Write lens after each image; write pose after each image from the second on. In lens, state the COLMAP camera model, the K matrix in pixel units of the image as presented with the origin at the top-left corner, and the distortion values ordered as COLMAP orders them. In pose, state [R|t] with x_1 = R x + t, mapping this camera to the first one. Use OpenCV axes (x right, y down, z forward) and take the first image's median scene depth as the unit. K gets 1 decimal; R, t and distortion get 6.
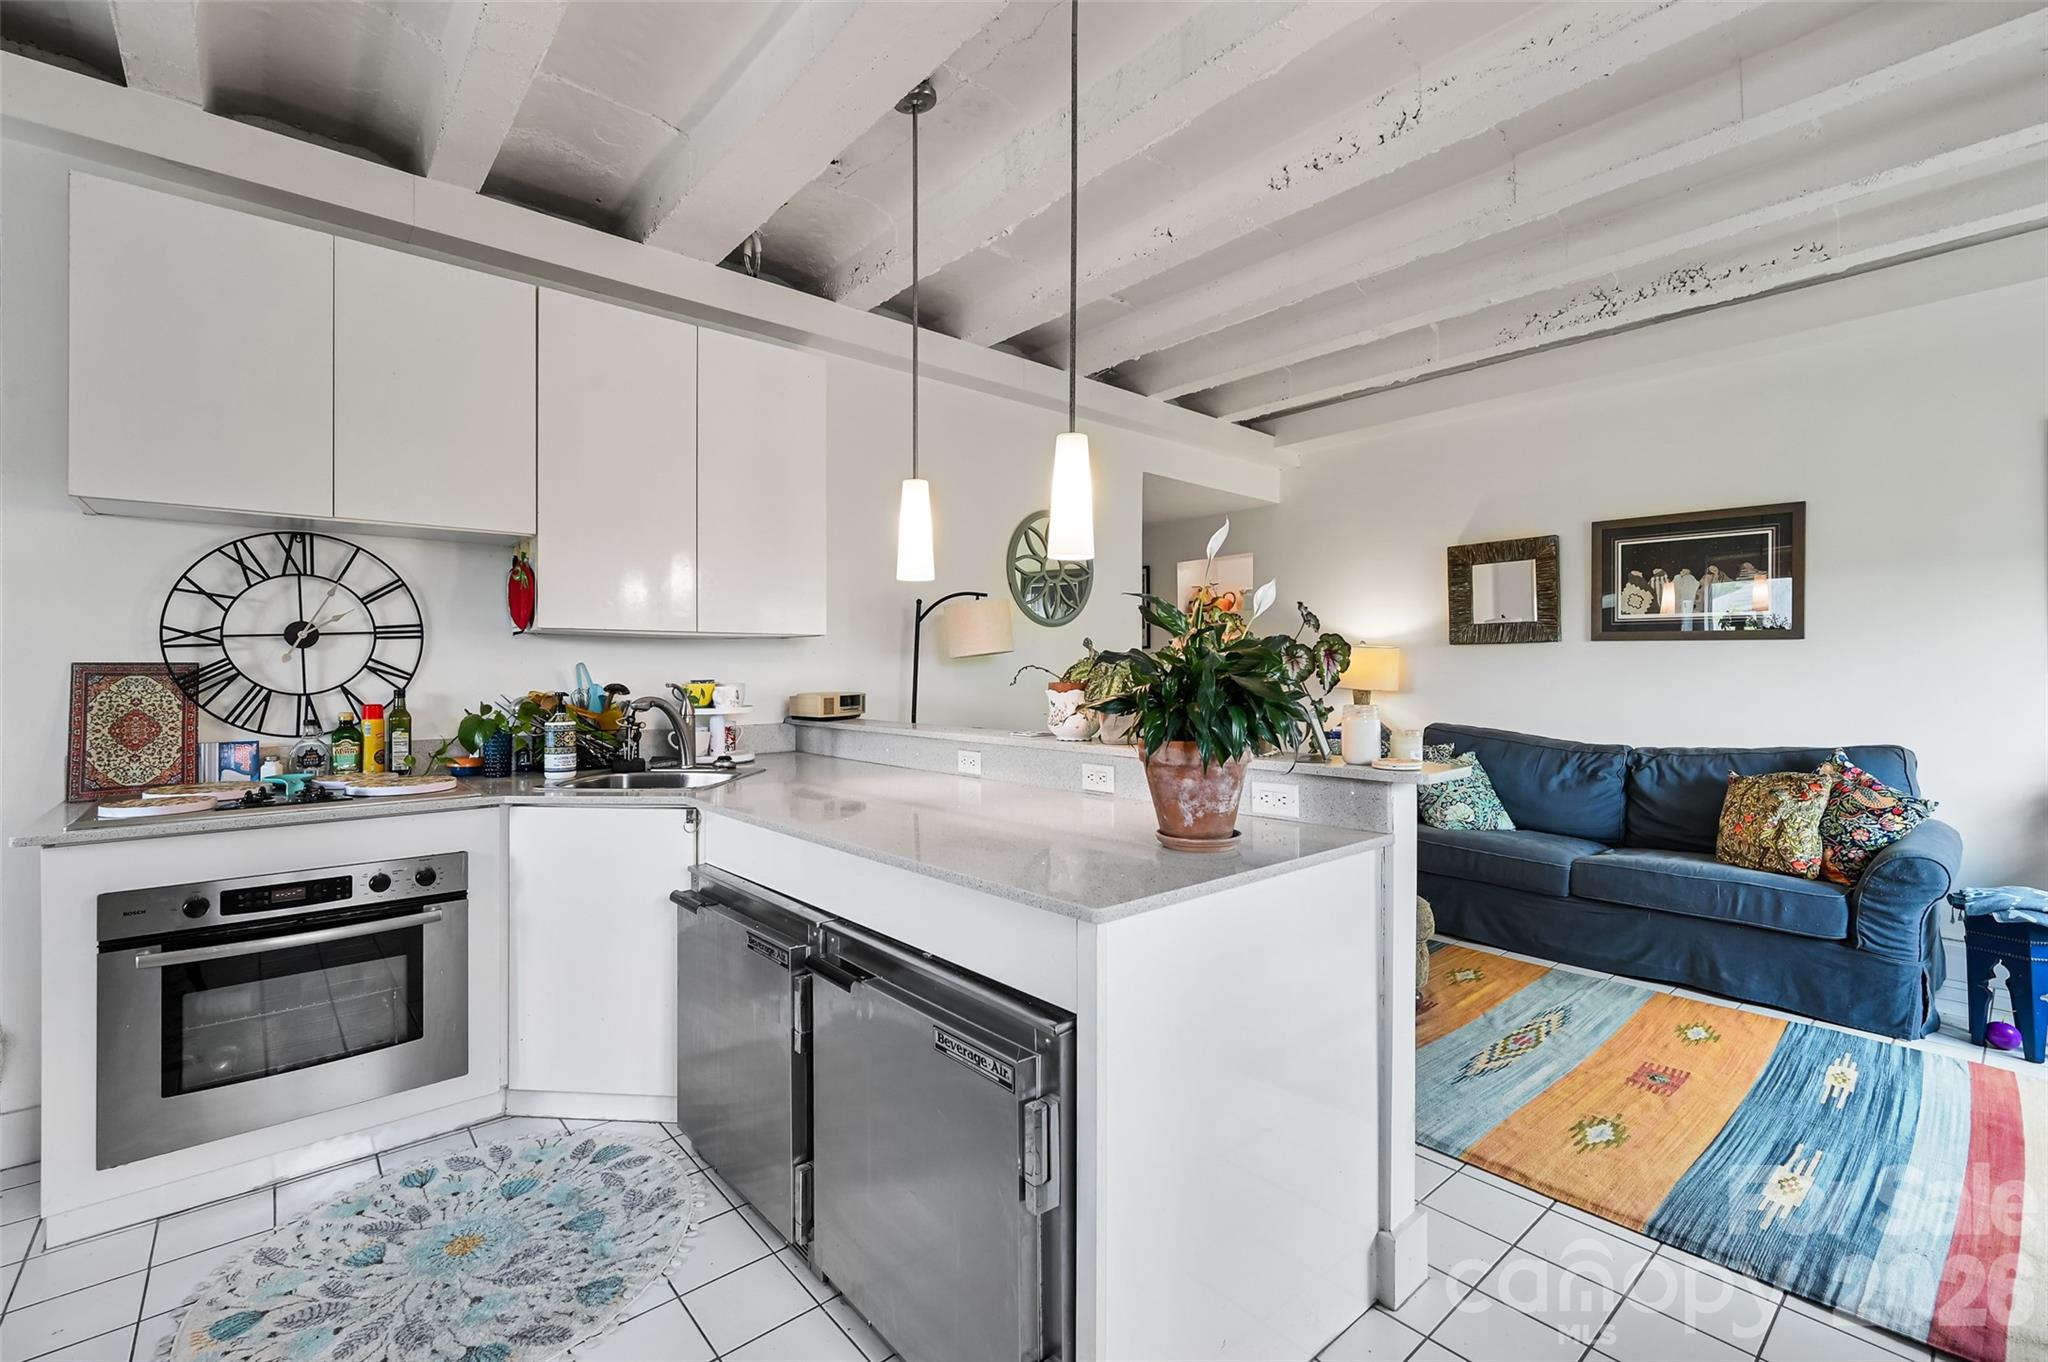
lens RADIAL K [[883.8, 0, 1013.2], [0, 883.8, 655.1], [0, 0, 1]] dist [0.000444, 0.000194]
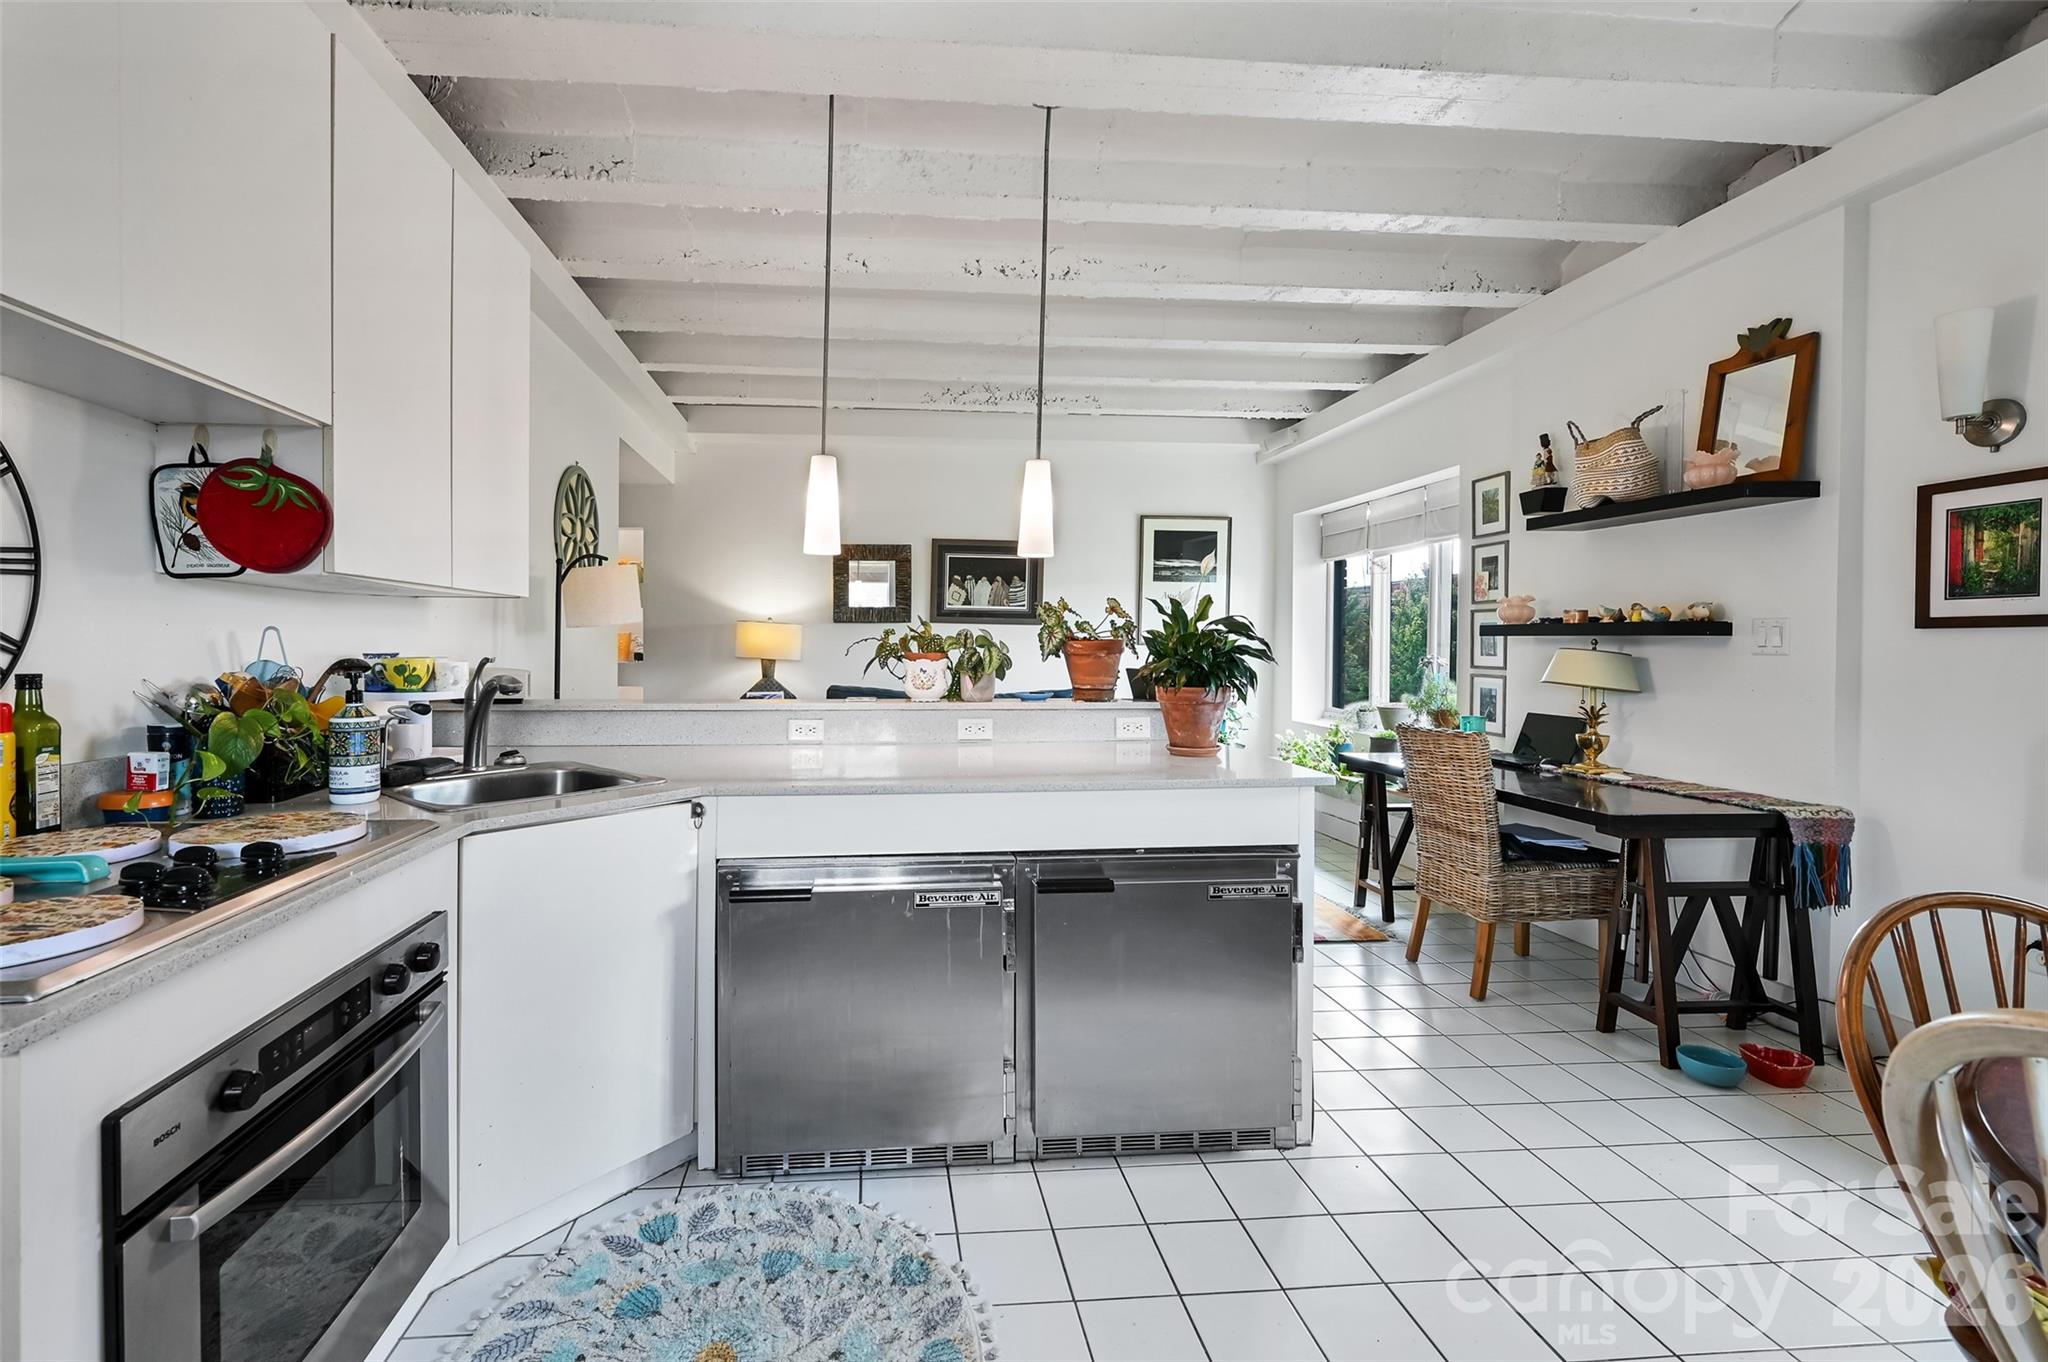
lens RADIAL K [[880.0, 0, 938.2], [0, 880.0, 654.9], [0, 0, 1]] dist [0.000409, 0.000006]
pose [[0.587016, -0.007111, 0.809544, -0.635403], [-0.018249, 0.999591, 0.022013, 0.005749], [-0.809370, -0.027695, 0.586646, 0.215404]]
